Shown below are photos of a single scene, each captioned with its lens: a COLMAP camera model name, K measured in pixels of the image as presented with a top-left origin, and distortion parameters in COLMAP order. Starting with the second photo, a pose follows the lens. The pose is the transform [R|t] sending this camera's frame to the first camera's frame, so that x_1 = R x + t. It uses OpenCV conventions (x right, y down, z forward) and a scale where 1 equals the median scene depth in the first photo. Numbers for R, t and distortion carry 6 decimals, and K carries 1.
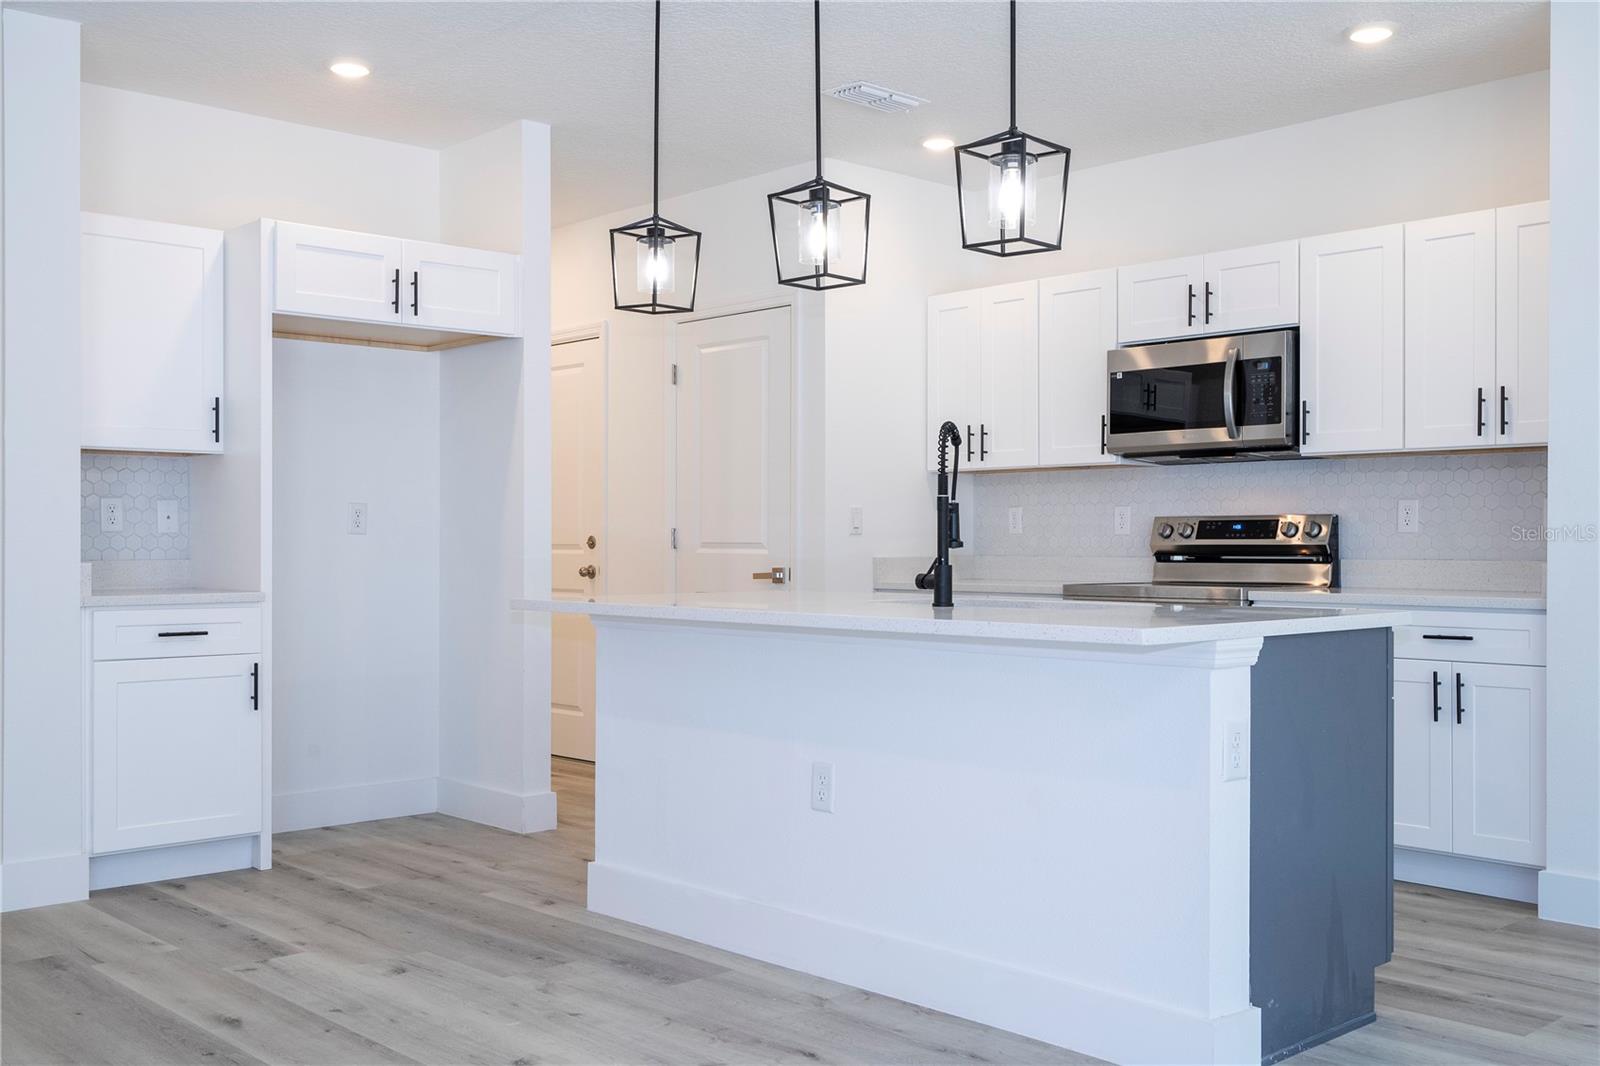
lens RADIAL K [[1574.8, 0, 800.0], [0, 1574.8, 533.0], [0, 0, 1]] dist [0.013345, 0.006573]
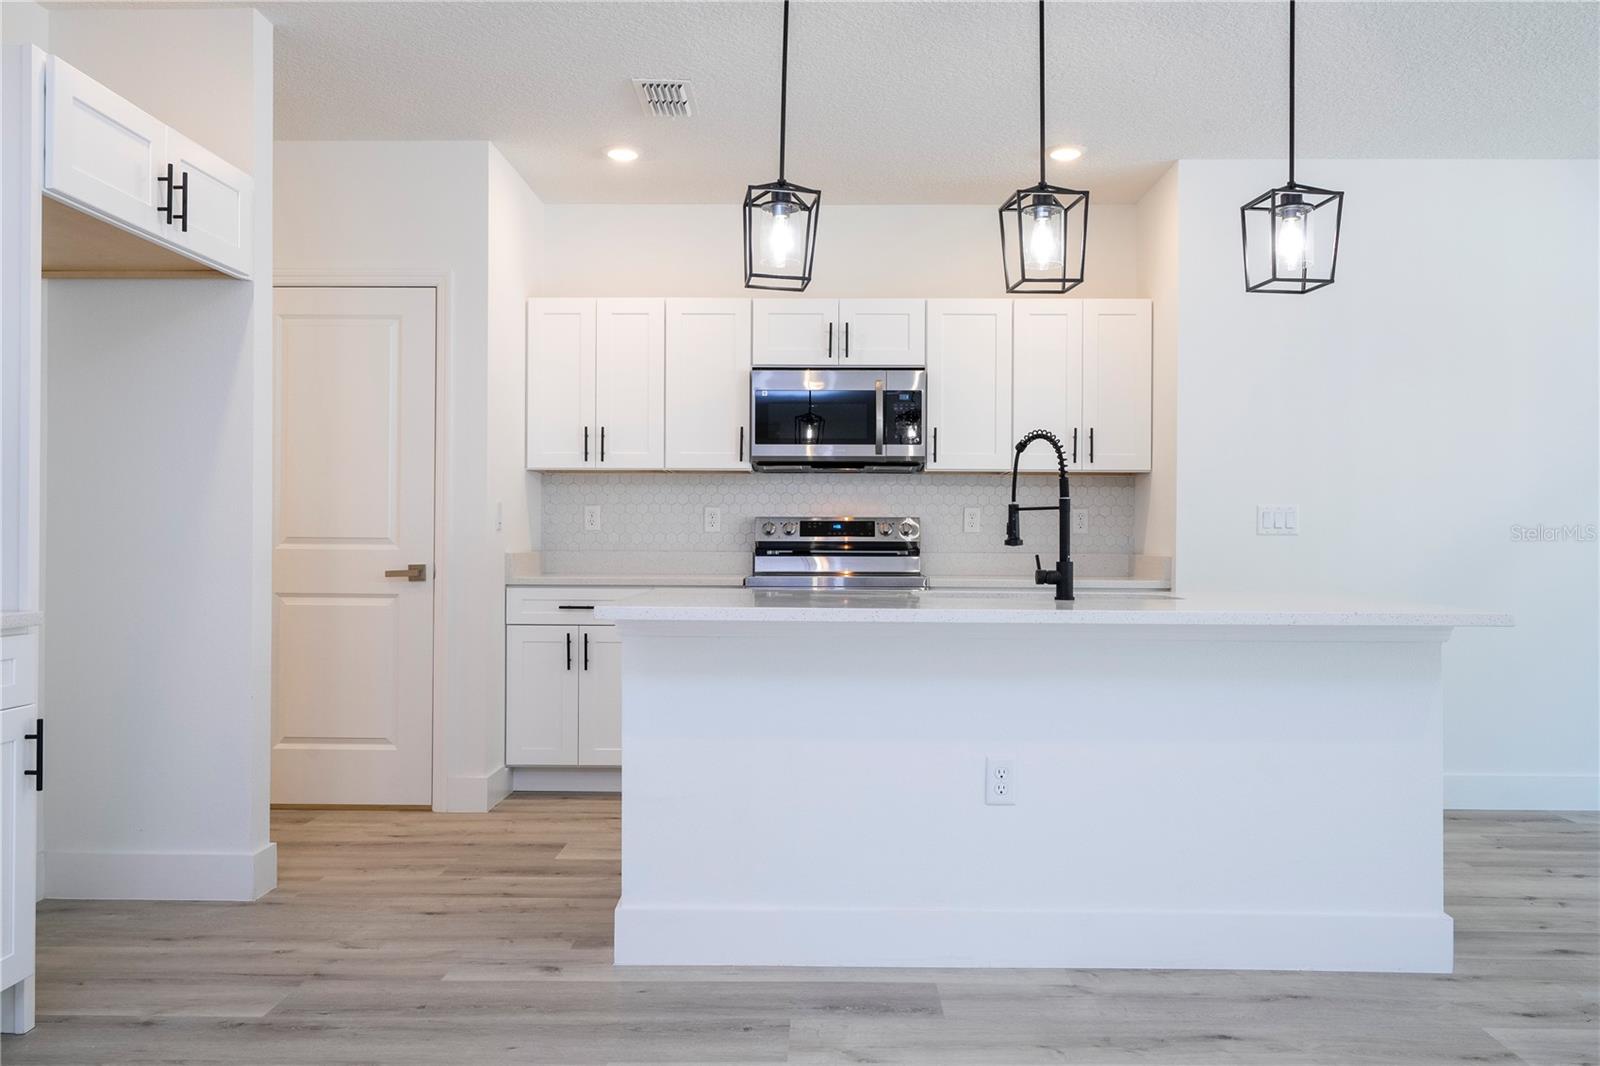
lens RADIAL K [[1213.2, 0, 799.9], [0, 1213.2, 542.0], [0, 0, 1]] dist [-0.002168, 0.047886]
pose [[0.708207, 0.001485, 0.706003, -0.438852], [-0.007669, 0.999955, 0.005590, 0.003293], [-0.705963, -0.009373, 0.708187, 0.383223]]
